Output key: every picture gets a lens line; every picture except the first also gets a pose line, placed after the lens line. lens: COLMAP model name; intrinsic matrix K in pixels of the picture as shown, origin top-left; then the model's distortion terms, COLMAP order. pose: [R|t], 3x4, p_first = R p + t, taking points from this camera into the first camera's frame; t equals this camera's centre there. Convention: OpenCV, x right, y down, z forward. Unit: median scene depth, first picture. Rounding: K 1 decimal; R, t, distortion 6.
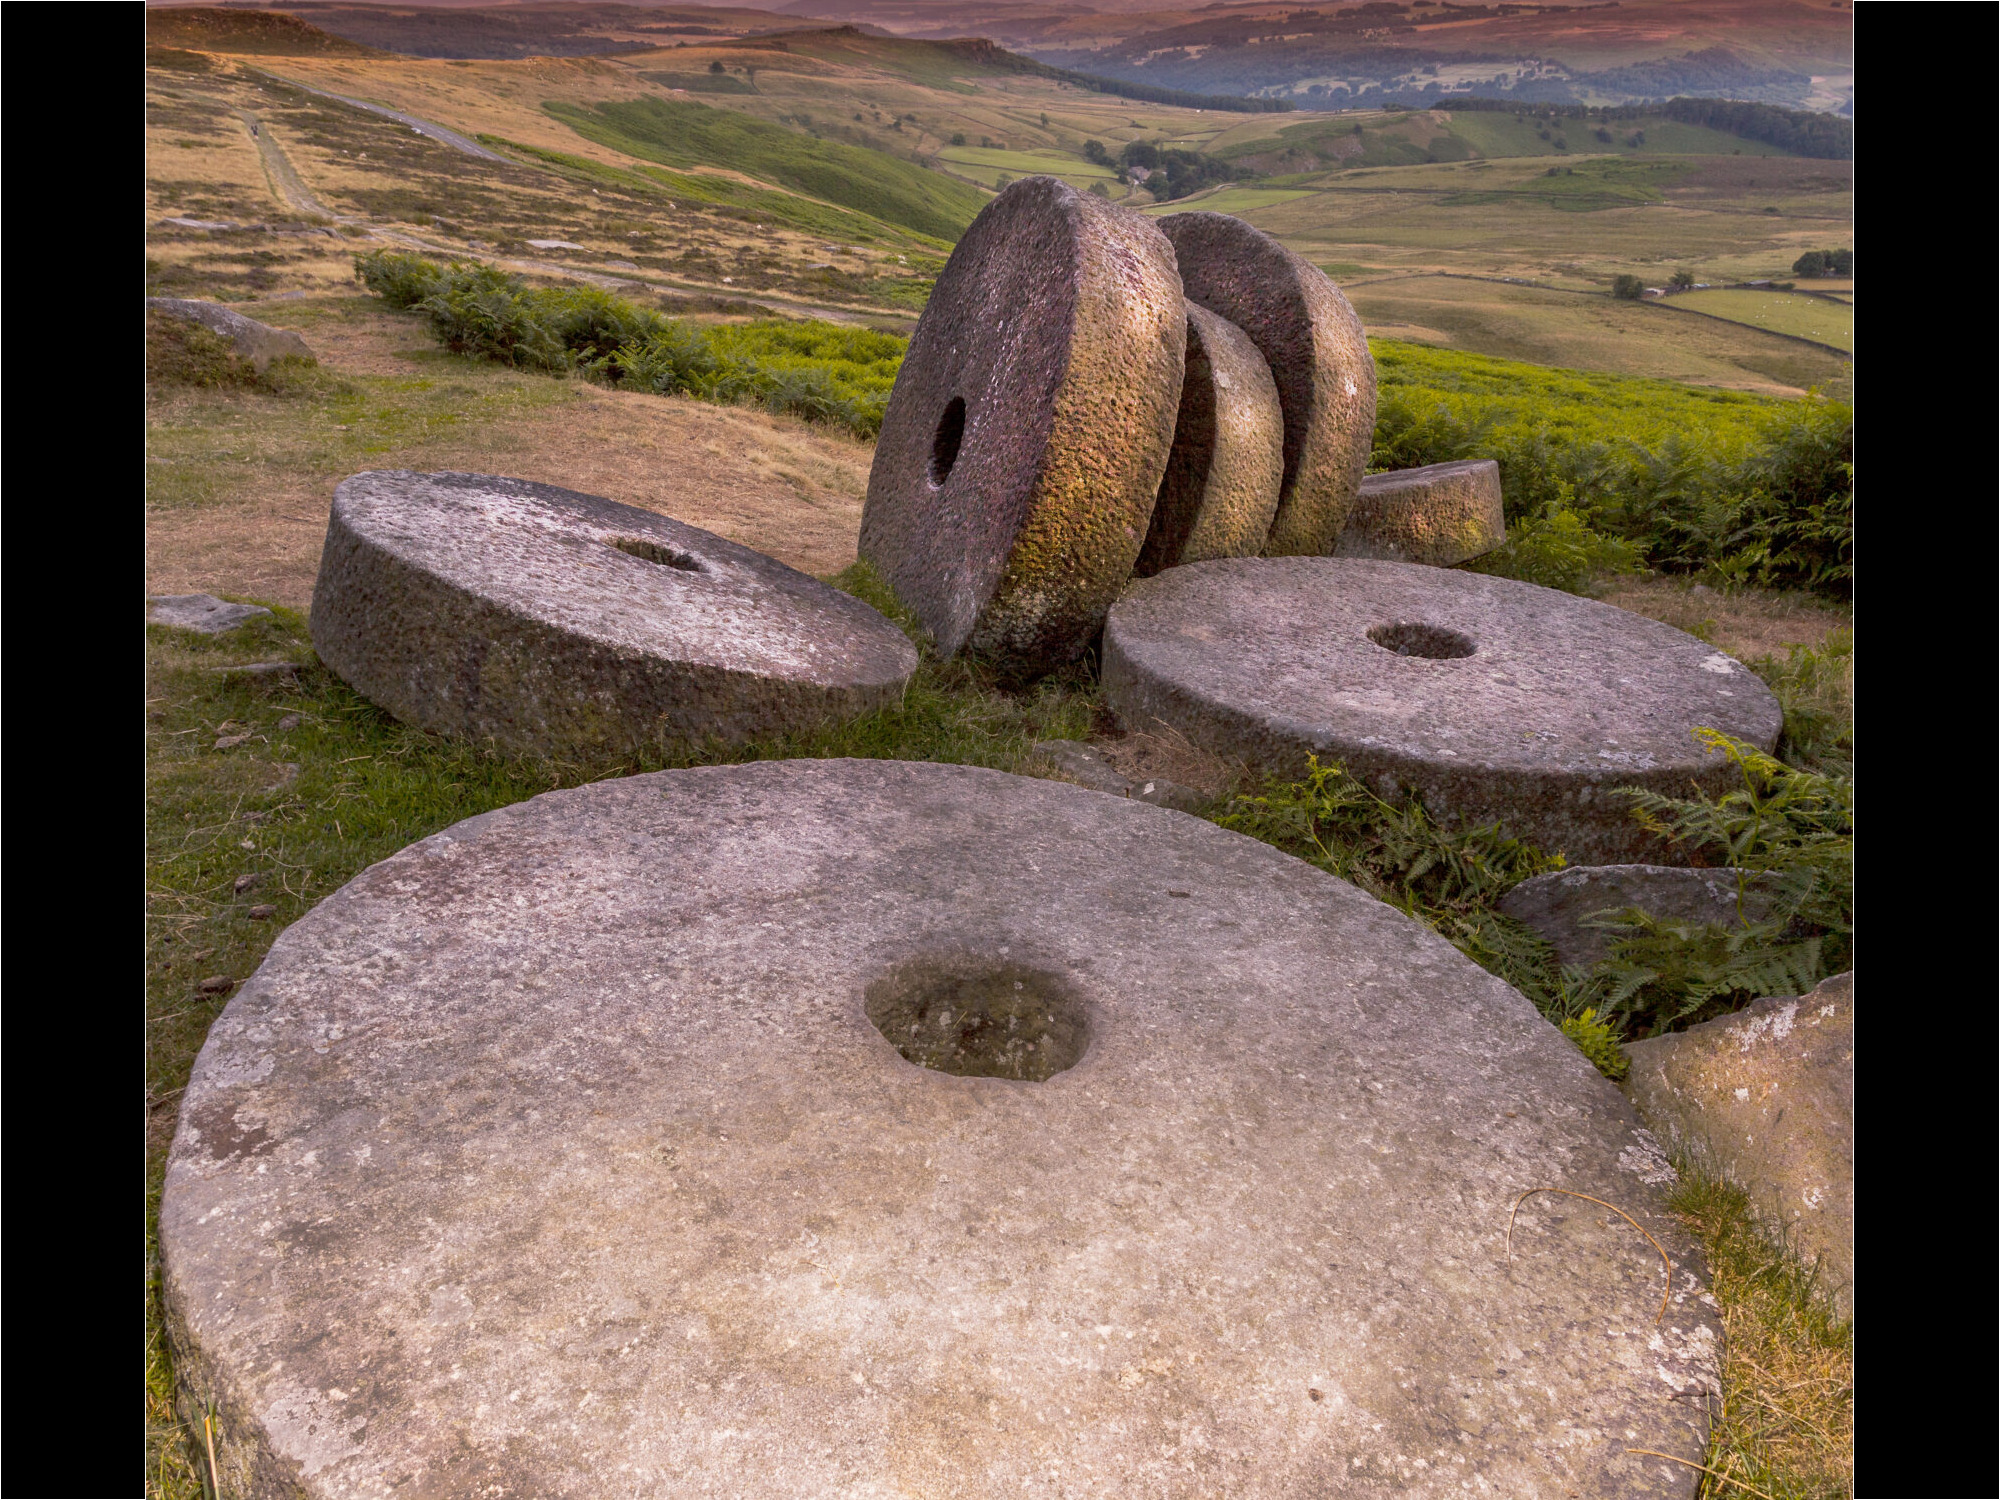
lens RADIAL K [[1275.5, 0, 1005.3], [0, 1275.5, 743.0], [0, 0, 1]] dist [-0.000984, 0.015944]
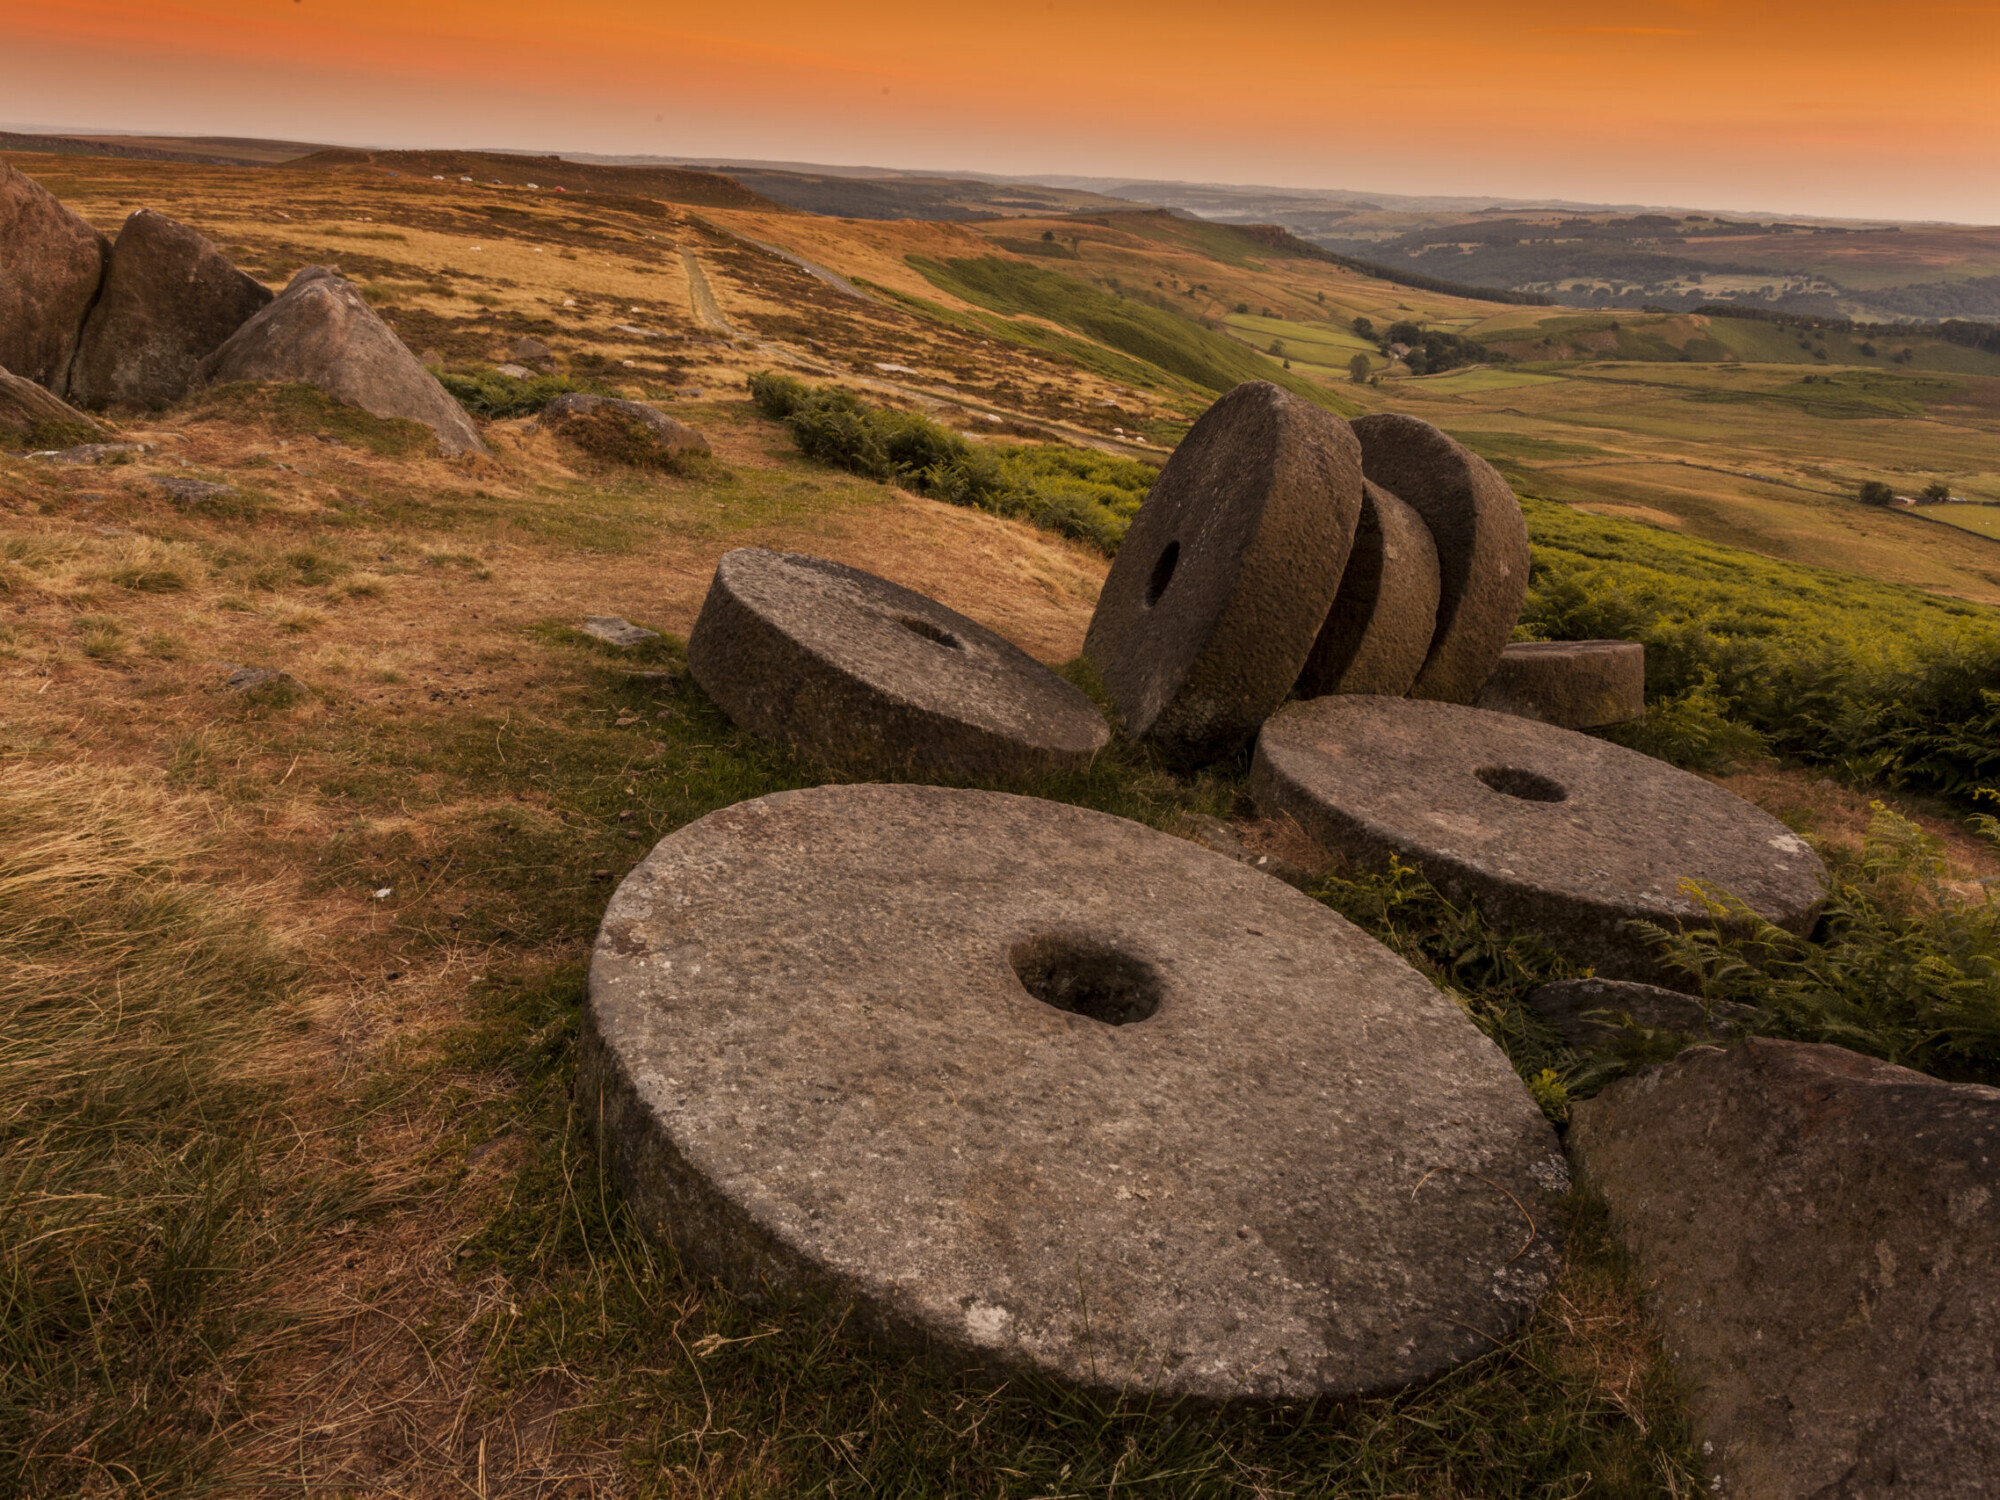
lens RADIAL K [[1275.5, 0, 1005.3], [0, 1275.5, 743.0], [0, 0, 1]] dist [-0.000984, 0.015944]
pose [[0.968940, 0.148212, -0.197960, 0.084224], [-0.161669, 0.985391, -0.053551, 0.025519], [0.187131, 0.083891, 0.978746, -0.277960]]
